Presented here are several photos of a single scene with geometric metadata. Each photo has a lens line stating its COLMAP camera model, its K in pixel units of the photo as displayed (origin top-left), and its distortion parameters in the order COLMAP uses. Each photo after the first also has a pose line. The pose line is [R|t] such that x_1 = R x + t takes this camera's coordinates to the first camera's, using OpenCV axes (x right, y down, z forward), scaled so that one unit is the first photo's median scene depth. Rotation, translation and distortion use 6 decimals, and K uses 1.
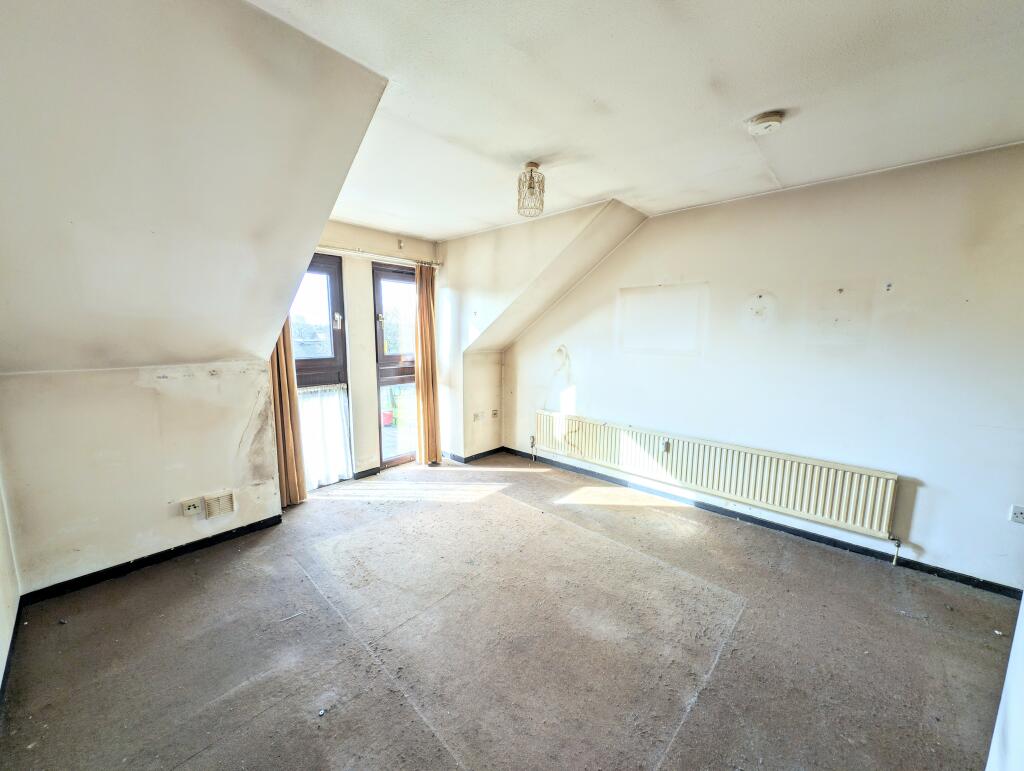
lens RADIAL K [[386.2, 0, 513.4], [0, 386.2, 387.6], [0, 0, 1]] dist [0.009290, -0.000137]
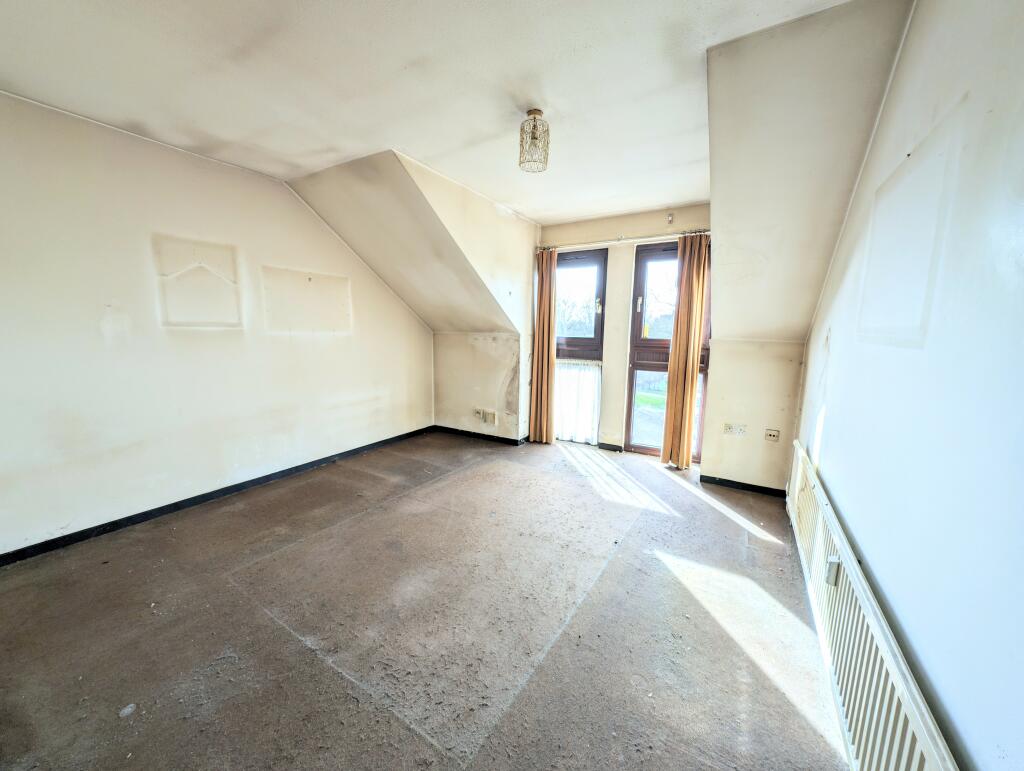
lens RADIAL K [[386.2, 0, 513.4], [0, 386.2, 387.6], [0, 0, 1]] dist [0.009290, -0.000137]
pose [[0.199455, 0.147356, -0.968764, 0.673513], [-0.154301, 0.981018, 0.117451, -0.030227], [0.967682, 0.126055, 0.218406, 0.557556]]
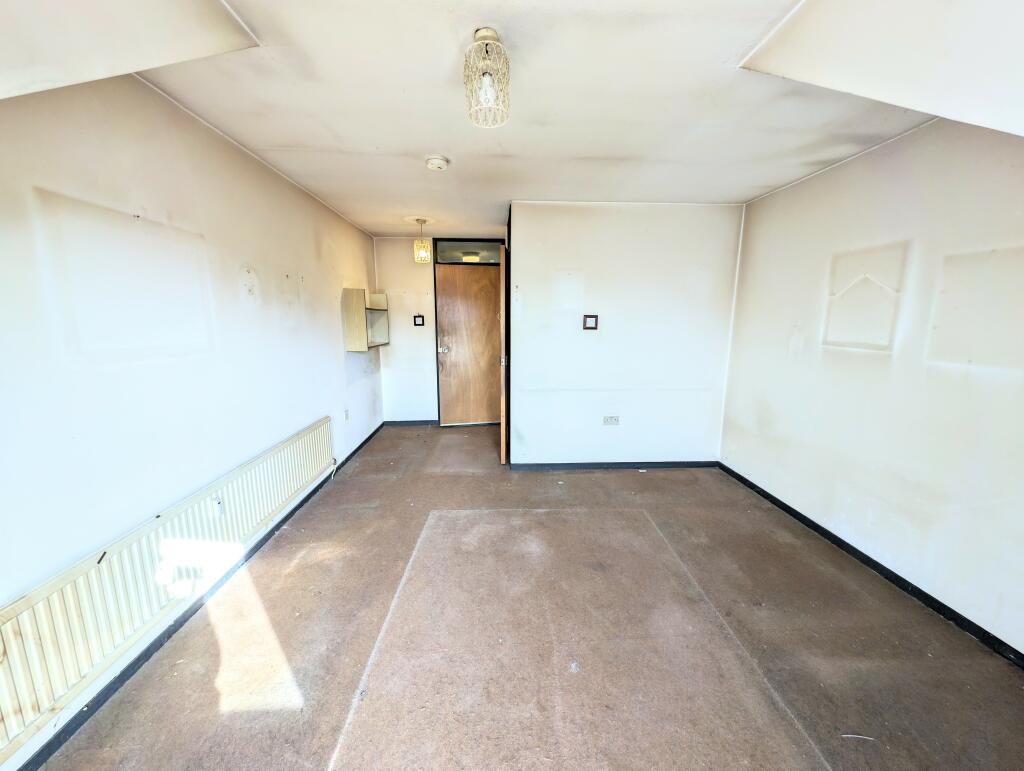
lens RADIAL K [[386.2, 0, 513.4], [0, 386.2, 387.6], [0, 0, 1]] dist [0.009290, -0.000137]
pose [[-0.715087, -0.134265, 0.686020, -0.308205], [0.092913, 0.954418, 0.283645, -0.147844], [-0.692833, 0.266571, -0.670017, 1.012313]]
